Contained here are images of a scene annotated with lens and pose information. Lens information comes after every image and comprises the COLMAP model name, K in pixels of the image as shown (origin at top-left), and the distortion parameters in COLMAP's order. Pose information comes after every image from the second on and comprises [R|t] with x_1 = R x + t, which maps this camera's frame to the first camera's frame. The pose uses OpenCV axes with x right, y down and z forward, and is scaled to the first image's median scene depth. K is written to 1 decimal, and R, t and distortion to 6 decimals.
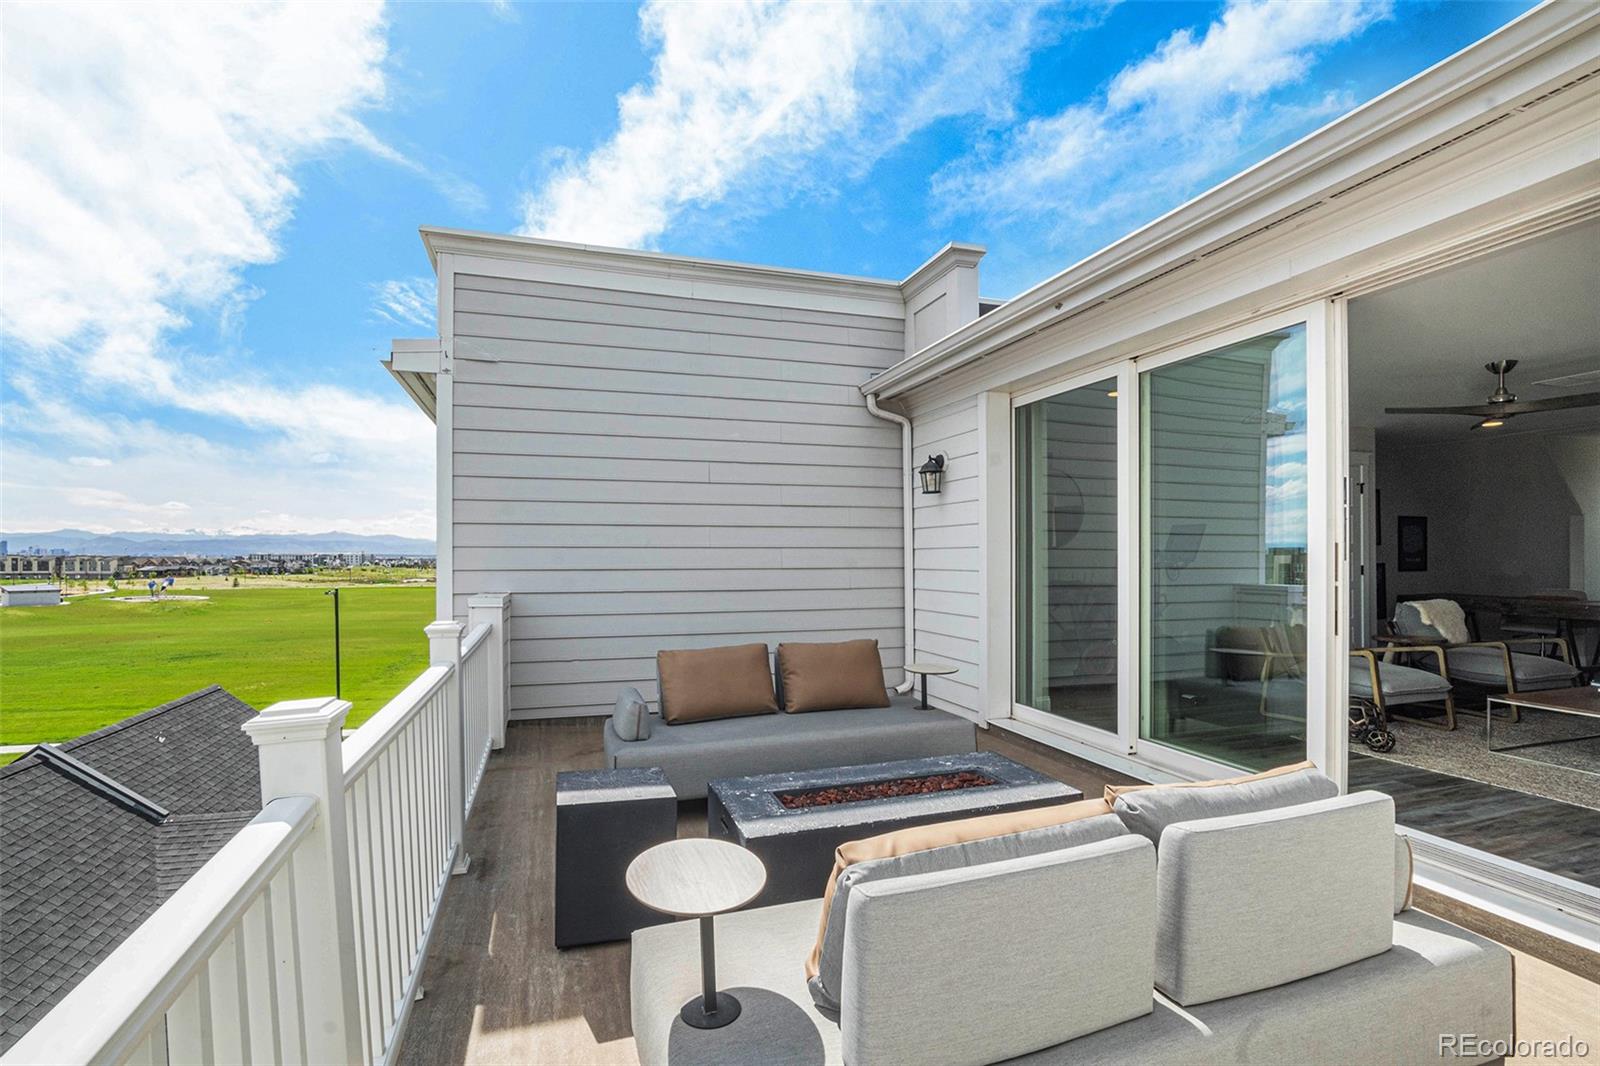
lens RADIAL K [[717.6, 0, 801.6], [0, 717.6, 540.0], [0, 0, 1]] dist [-0.035951, 0.000391]
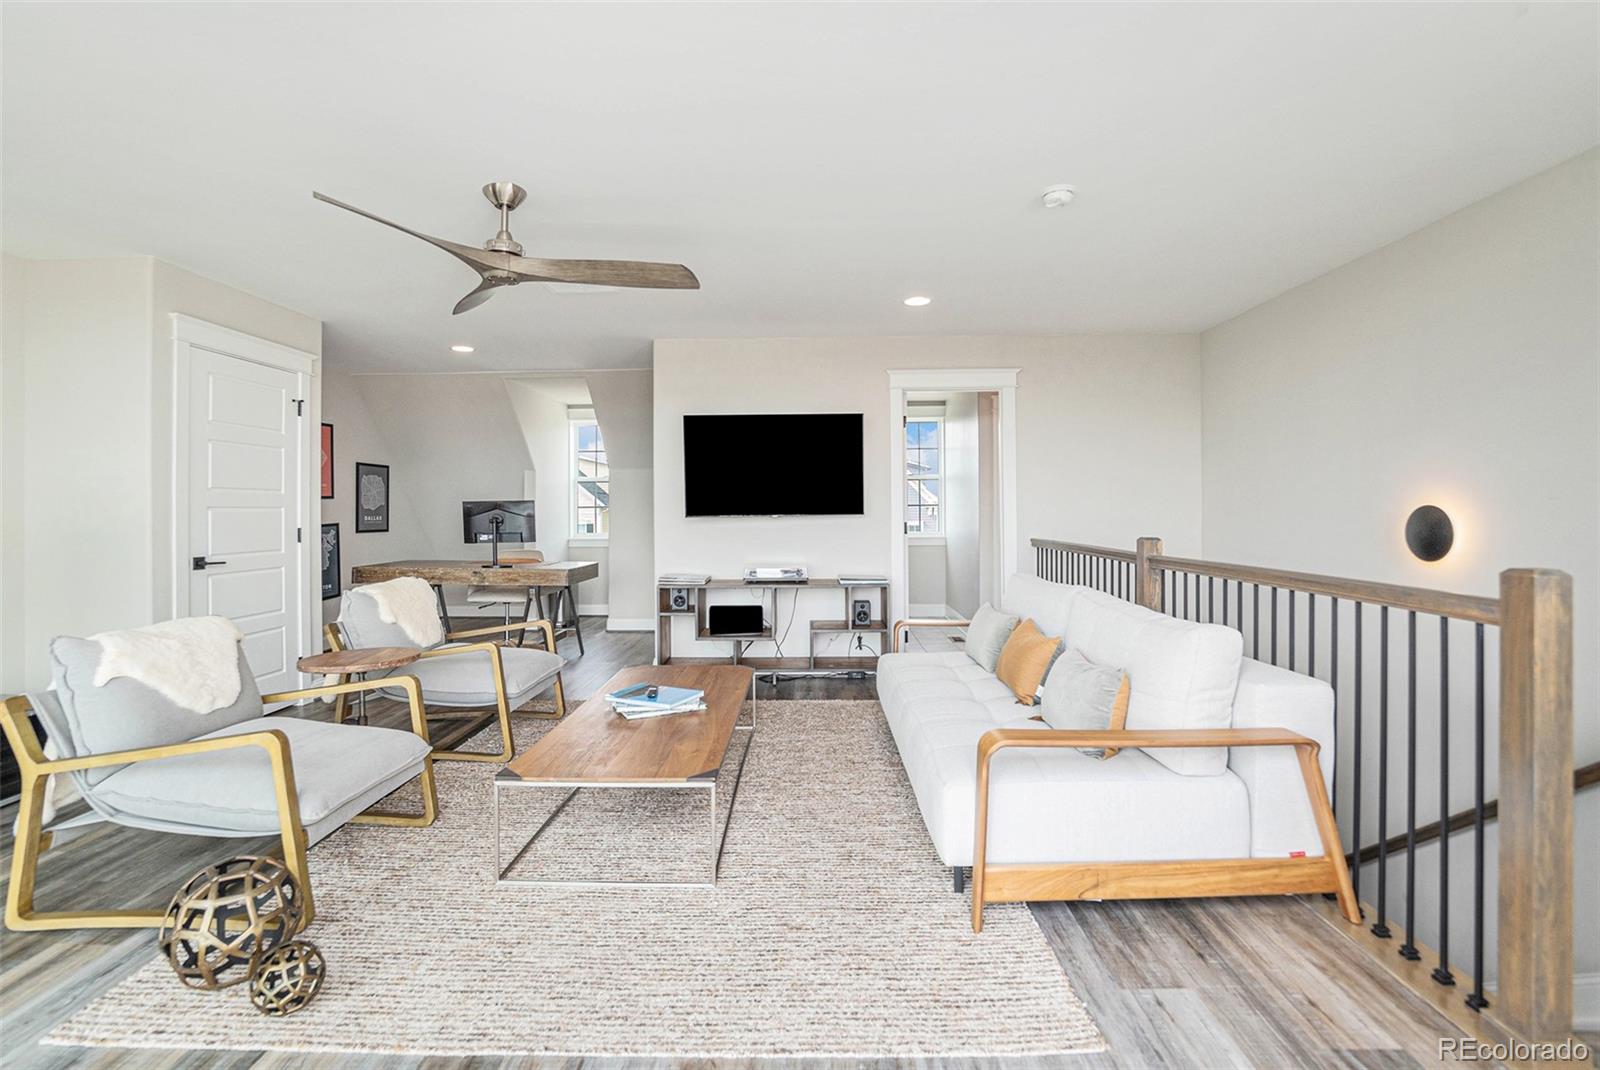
lens RADIAL K [[717.6, 0, 801.6], [0, 717.6, 542.0], [0, 0, 1]] dist [-0.035951, 0.000391]
pose [[0.308558, -0.033565, 0.950613, 0.413632], [-0.024363, 0.998771, 0.043173, 0.013547], [-0.950893, -0.036481, 0.307361, 0.458511]]
